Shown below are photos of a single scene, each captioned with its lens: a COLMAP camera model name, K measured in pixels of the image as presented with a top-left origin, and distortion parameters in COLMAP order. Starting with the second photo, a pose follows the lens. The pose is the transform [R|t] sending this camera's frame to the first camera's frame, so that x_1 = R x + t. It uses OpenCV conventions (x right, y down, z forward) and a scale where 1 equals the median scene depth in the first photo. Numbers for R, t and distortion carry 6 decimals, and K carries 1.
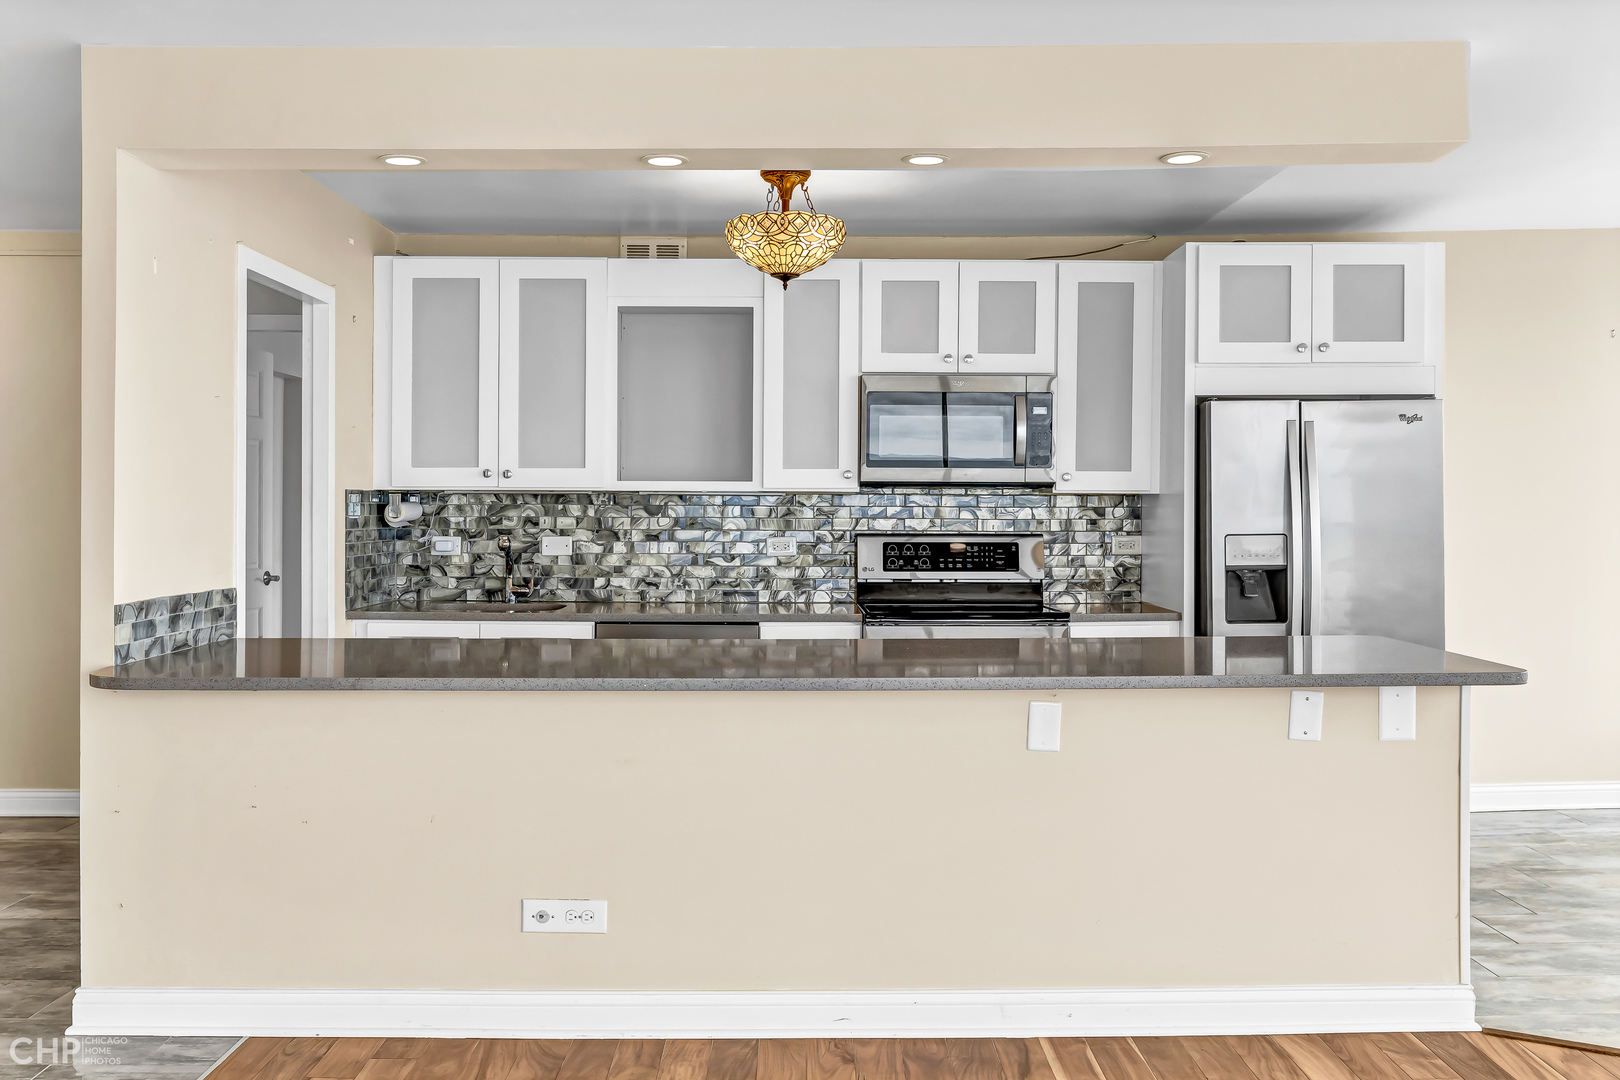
lens RADIAL K [[1512.0, 0, 838.3], [0, 1512.0, 537.8], [0, 0, 1]] dist [0.001851, 0.006076]
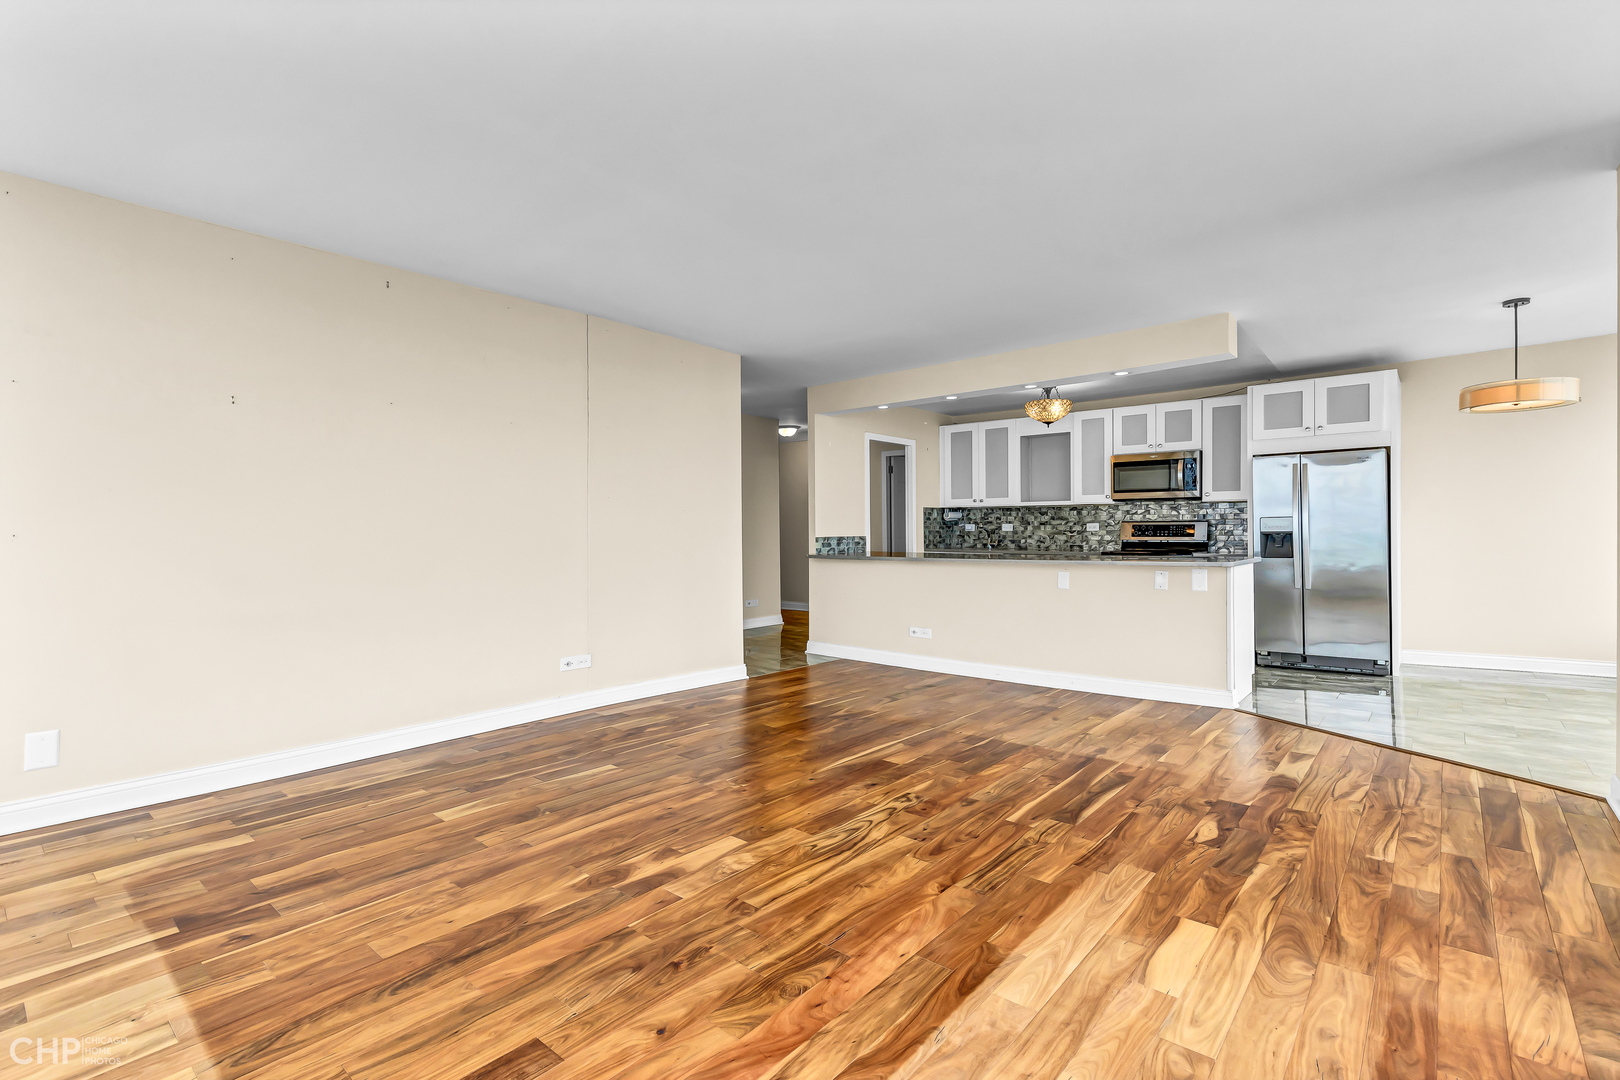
lens RADIAL K [[756.7, 0, 780.9], [0, 756.7, 534.3], [0, 0, 1]] dist [0.001534, 0.000003]
pose [[0.728789, -0.000374, -0.684738, 0.441004], [-0.008222, 0.999923, -0.009298, 0.033686], [0.684689, 0.012406, 0.728730, -0.245650]]
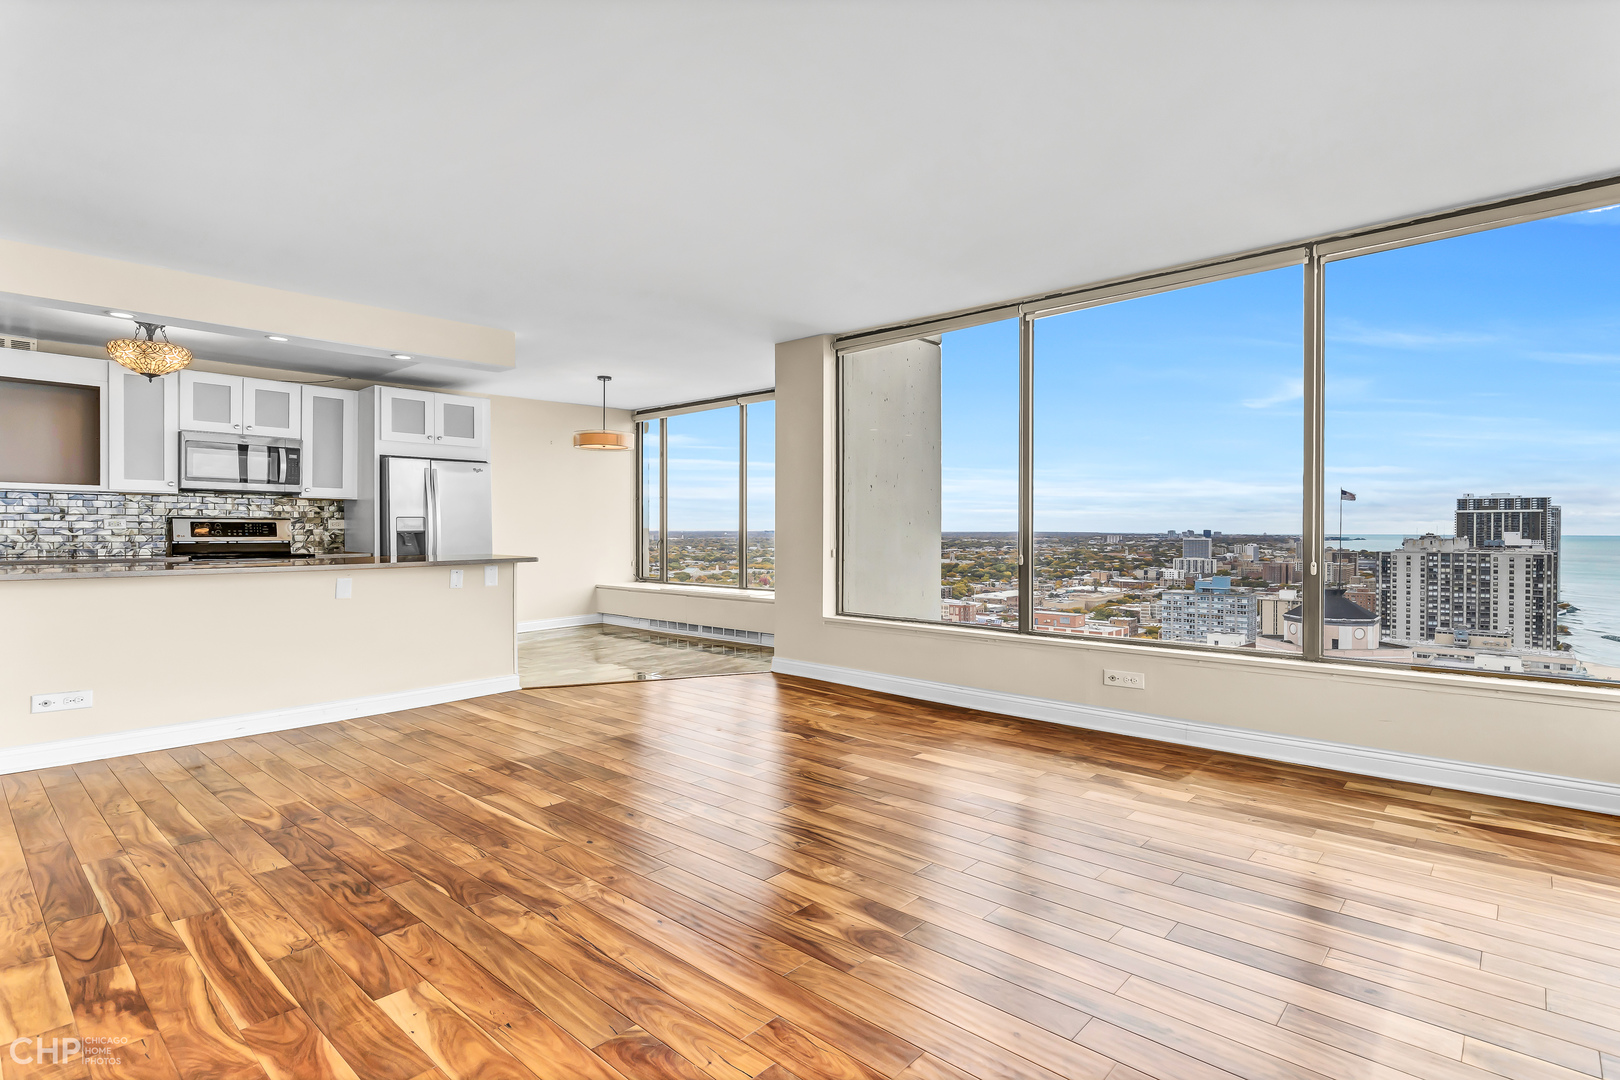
lens RADIAL K [[799.6, 0, 815.9], [0, 799.6, 535.7], [0, 0, 1]] dist [0.005489, 0.000595]
pose [[0.683825, -0.003317, 0.729639, -0.164355], [0.011539, 0.999914, -0.006269, 0.035366], [-0.729555, 0.012706, 0.683804, -0.237549]]
